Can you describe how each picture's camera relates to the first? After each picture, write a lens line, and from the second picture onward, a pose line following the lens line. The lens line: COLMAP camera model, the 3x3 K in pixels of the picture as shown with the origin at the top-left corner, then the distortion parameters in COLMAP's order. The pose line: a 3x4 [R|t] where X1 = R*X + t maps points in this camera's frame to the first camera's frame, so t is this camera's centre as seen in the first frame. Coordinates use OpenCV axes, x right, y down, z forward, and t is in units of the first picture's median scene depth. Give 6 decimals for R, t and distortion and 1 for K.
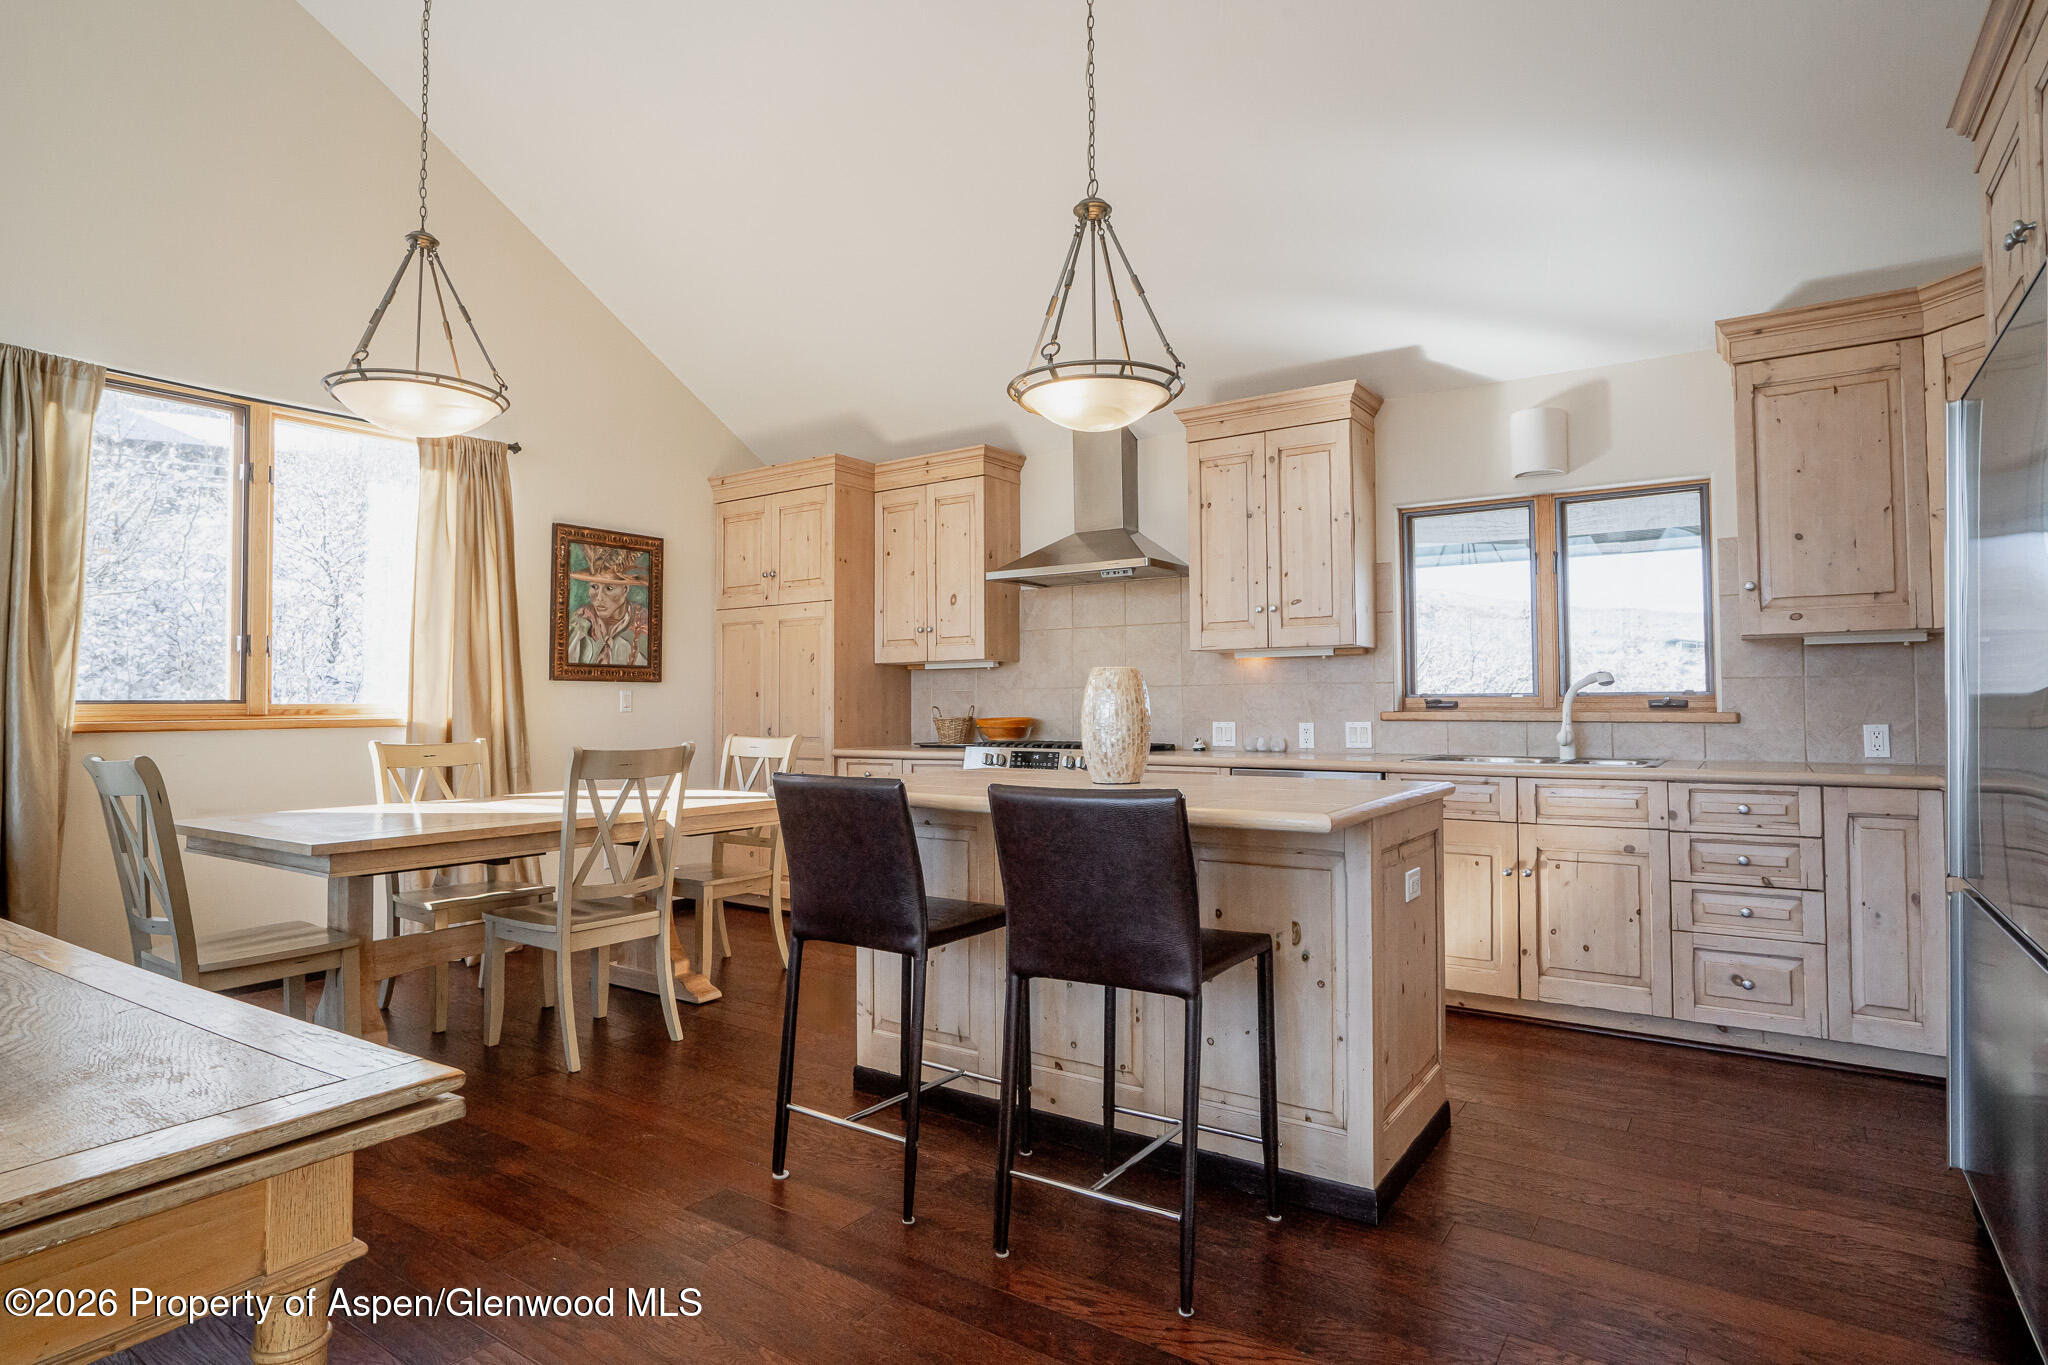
lens RADIAL K [[1050.3, 0, 1020.0], [0, 1050.3, 651.6], [0, 0, 1]] dist [-0.036265, 0.021252]
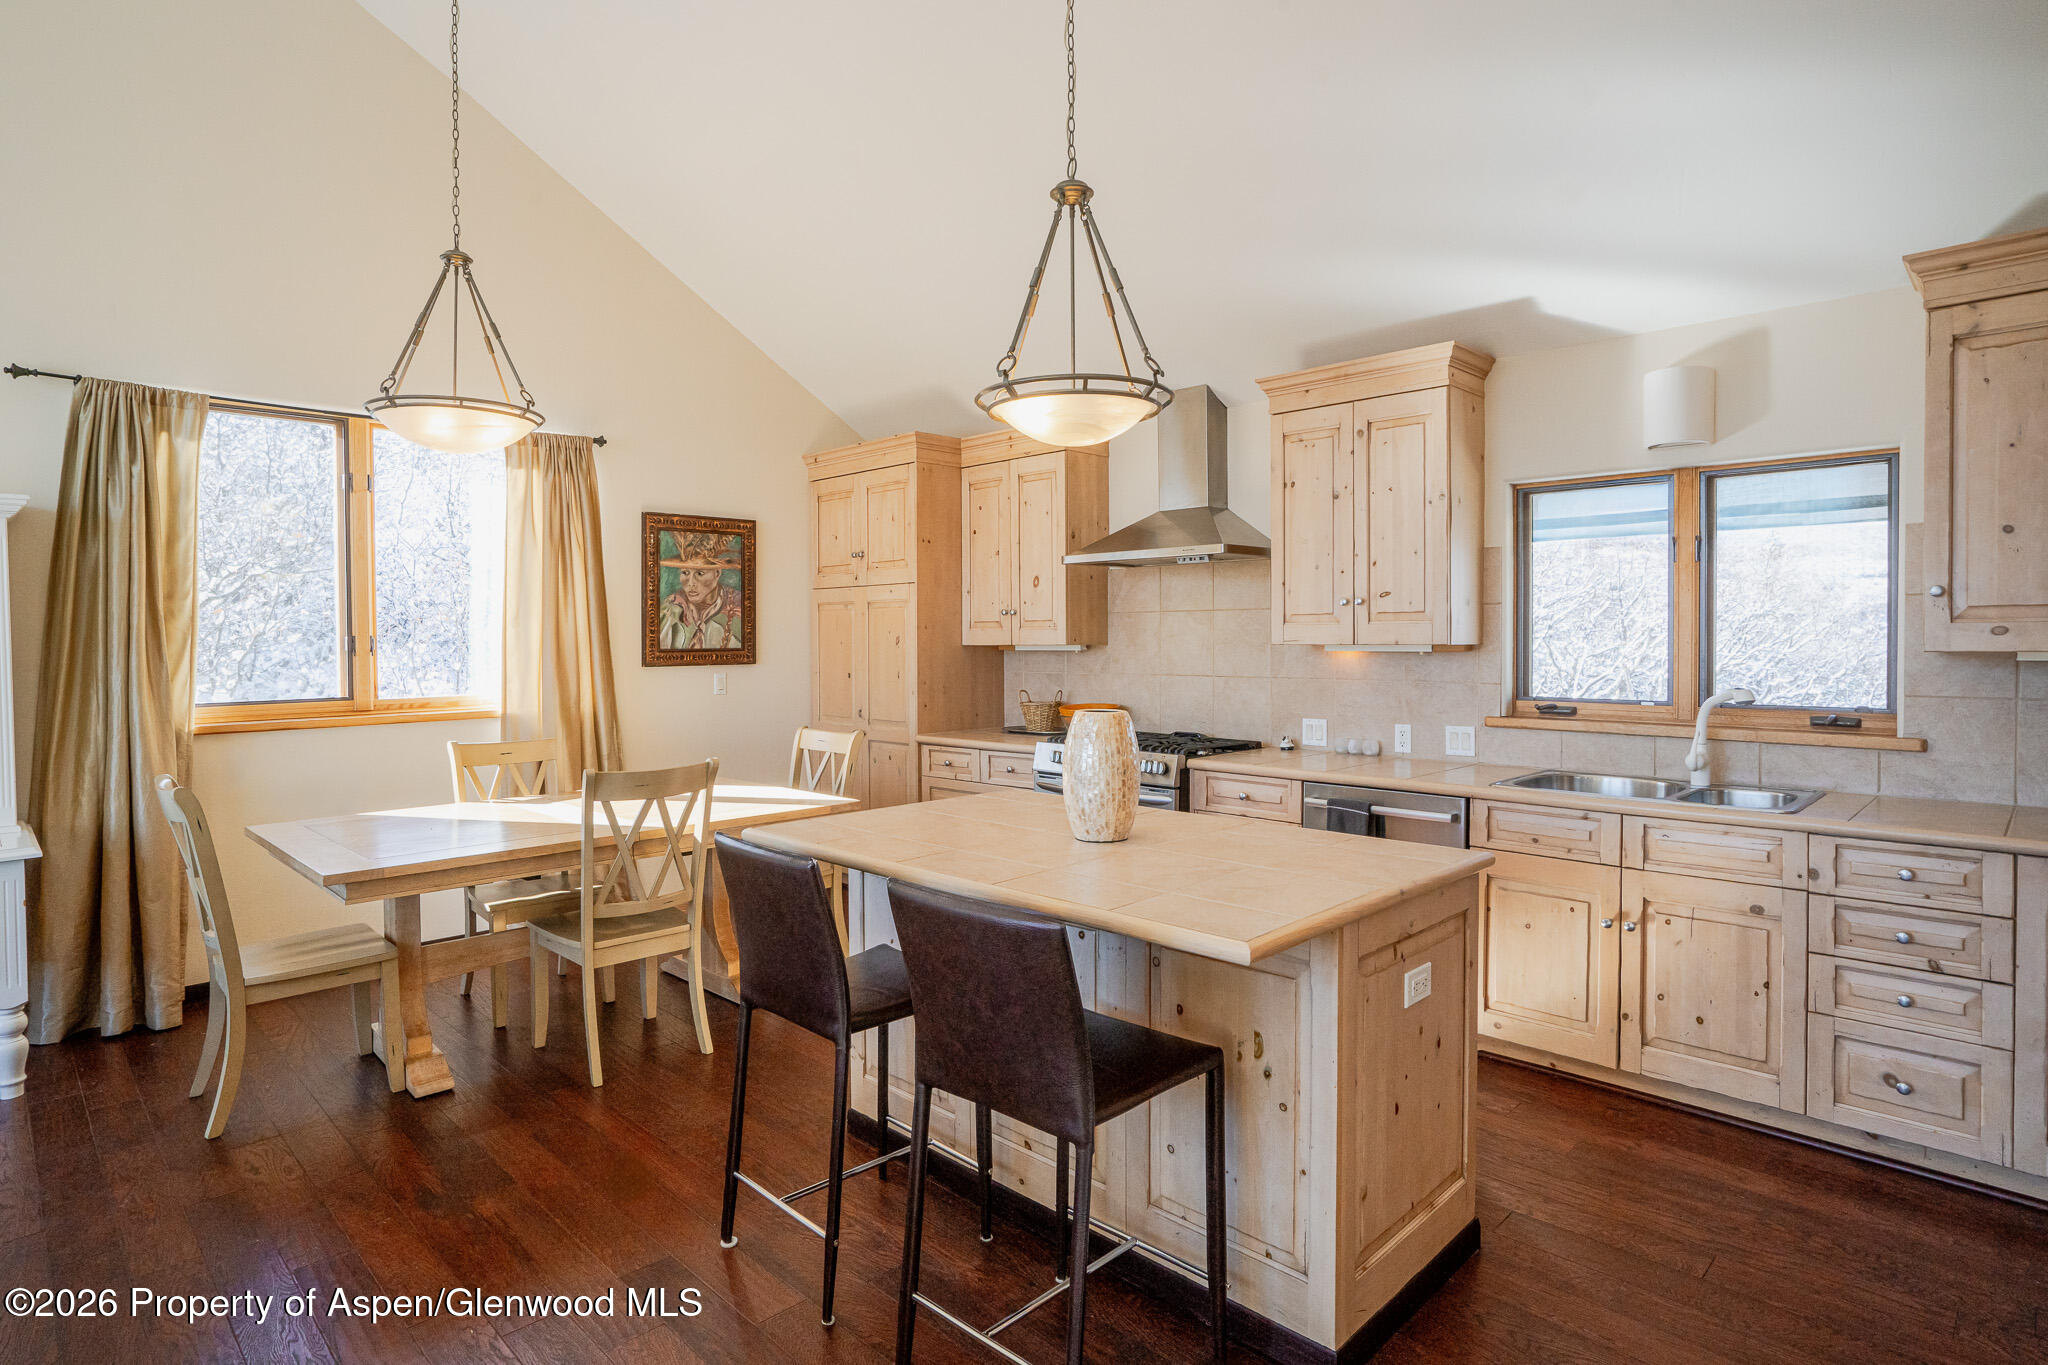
lens RADIAL K [[1063.6, 0, 981.4], [0, 1063.6, 657.3], [0, 0, 1]] dist [-0.036416, 0.019647]
pose [[0.984283, -0.001053, -0.176595, 0.097199], [0.010192, 0.998654, 0.050853, -0.049976], [0.176304, -0.051854, 0.982969, 0.056876]]
